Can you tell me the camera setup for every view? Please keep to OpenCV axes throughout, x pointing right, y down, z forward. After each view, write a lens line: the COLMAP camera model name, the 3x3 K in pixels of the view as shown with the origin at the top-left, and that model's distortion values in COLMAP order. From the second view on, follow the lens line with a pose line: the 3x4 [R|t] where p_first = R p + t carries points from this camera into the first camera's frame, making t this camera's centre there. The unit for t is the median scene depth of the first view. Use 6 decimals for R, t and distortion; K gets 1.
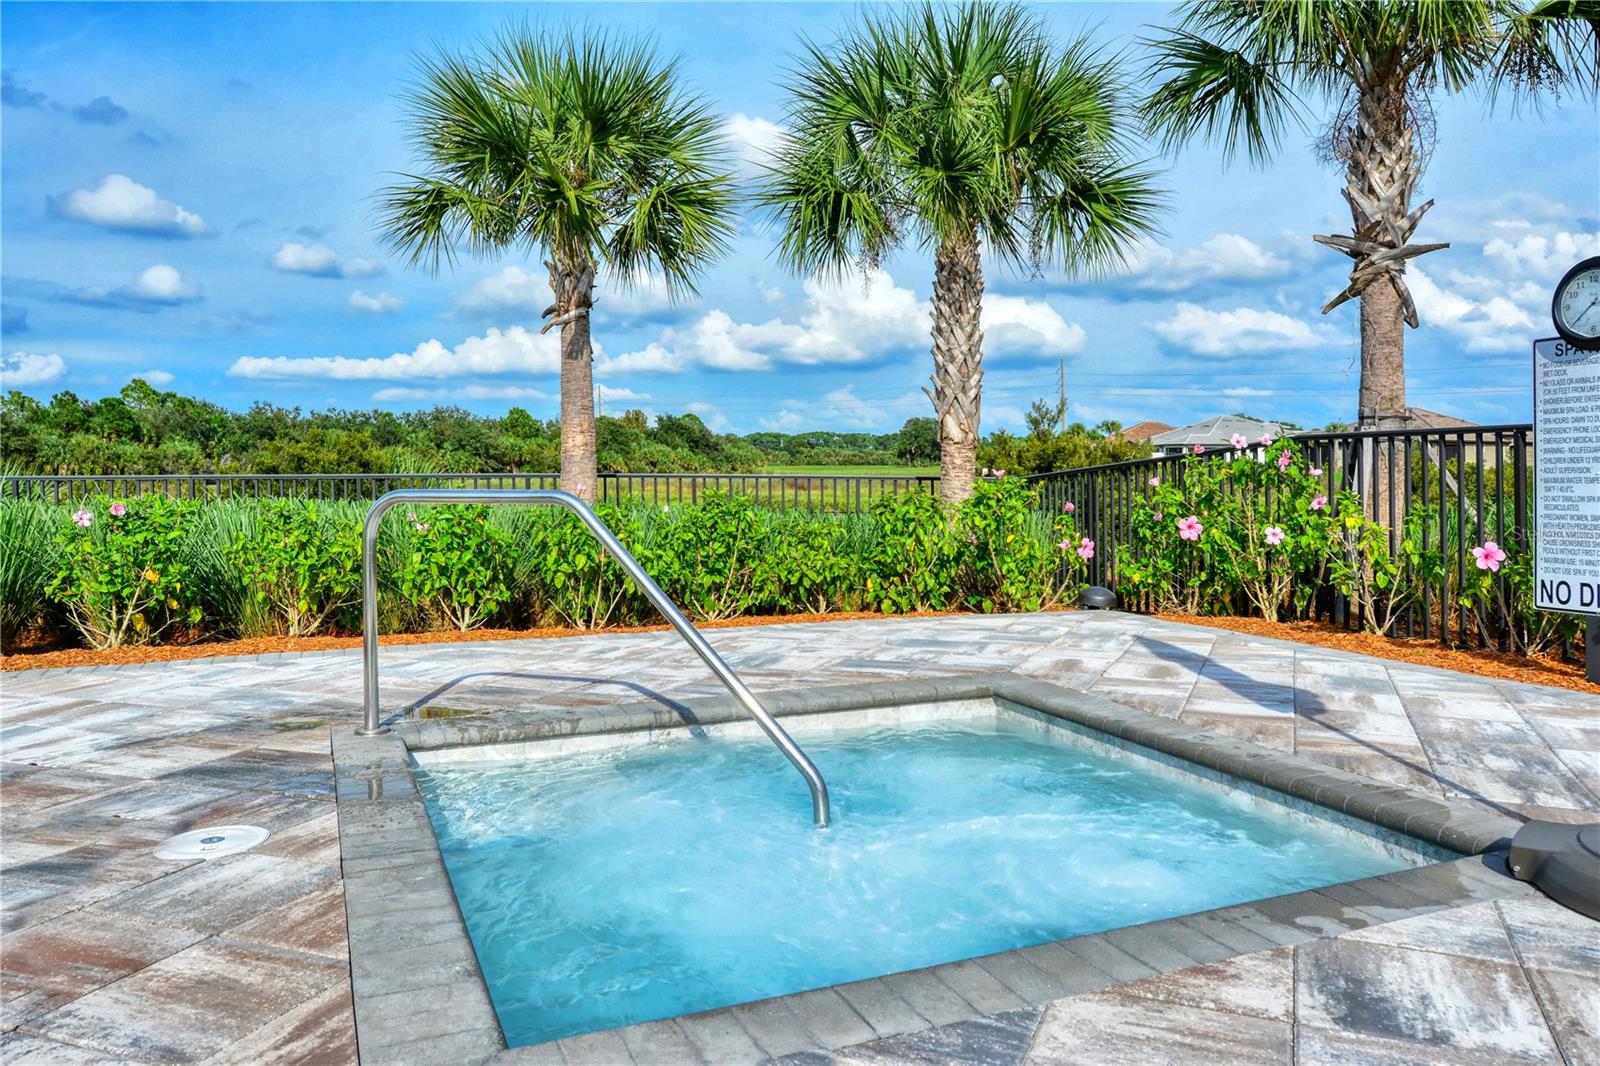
lens RADIAL K [[1119.8, 0, 800.0], [0, 1119.8, 533.0], [0, 0, 1]] dist [-0.020443, 0.003105]
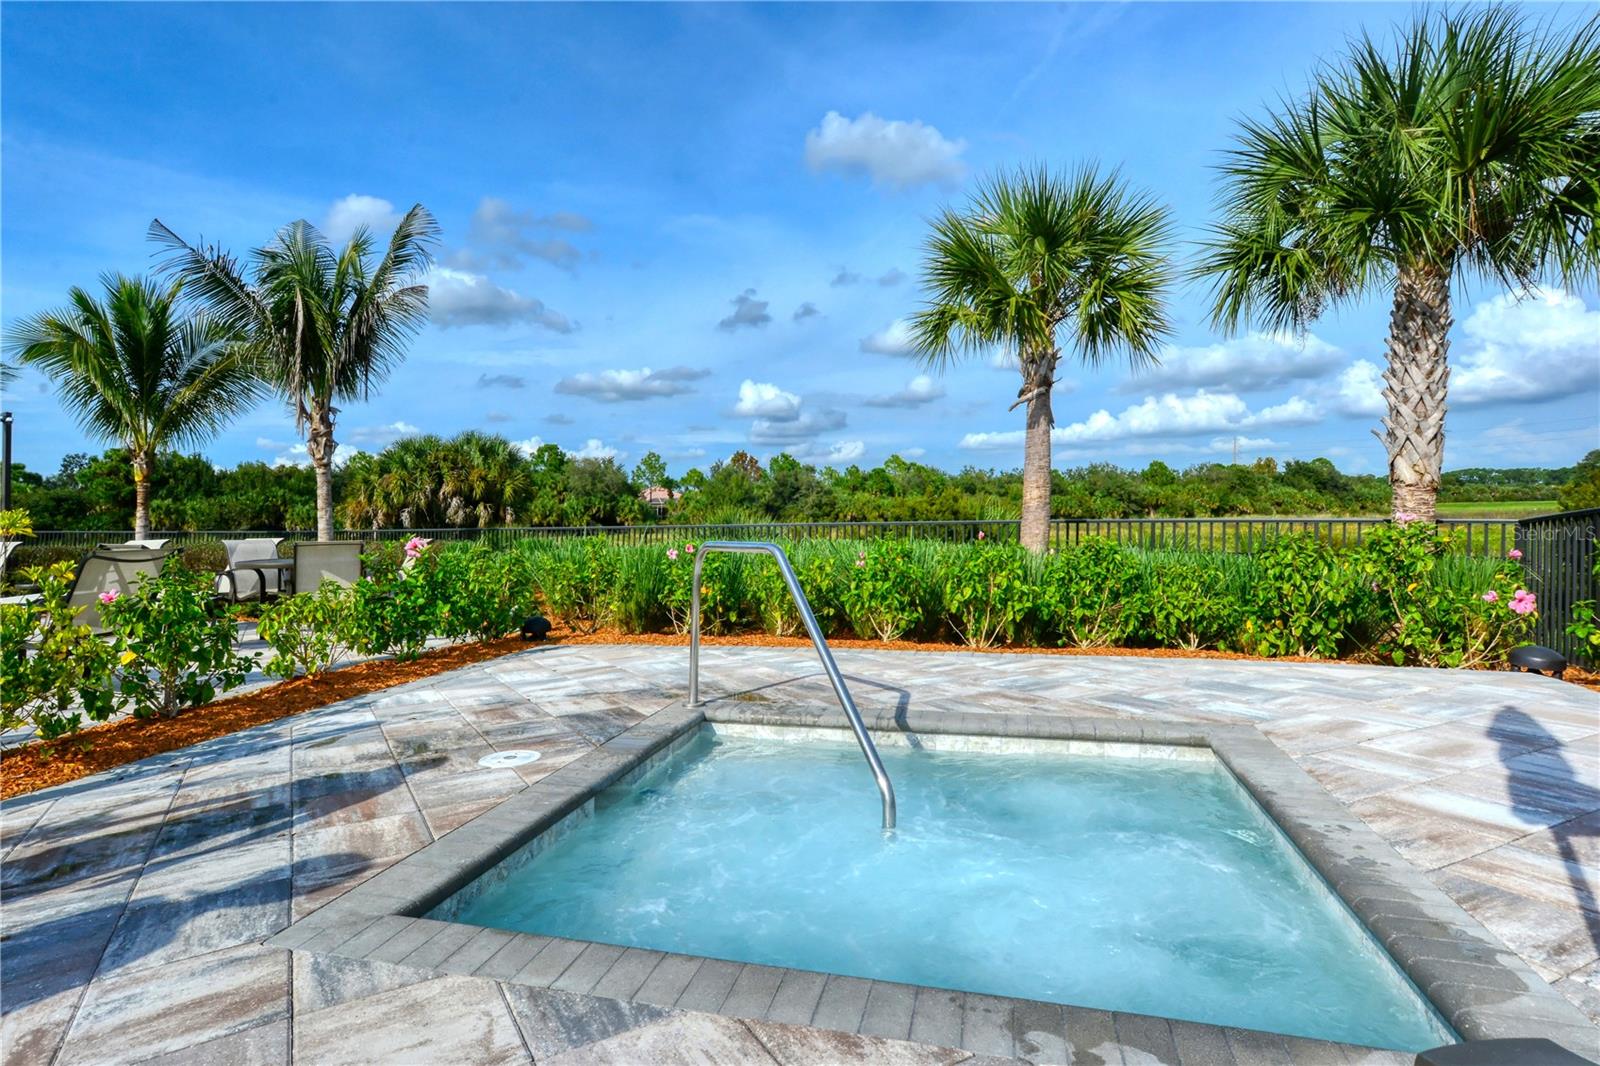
lens RADIAL K [[865.8, 0, 799.8], [0, 865.8, 543.1], [0, 0, 1]] dist [-0.004867, 0.000450]
pose [[0.778055, 0.006511, -0.628162, 0.198194], [-0.018796, 0.999740, -0.012919, -0.010701], [0.627915, 0.021859, 0.777975, 0.086317]]
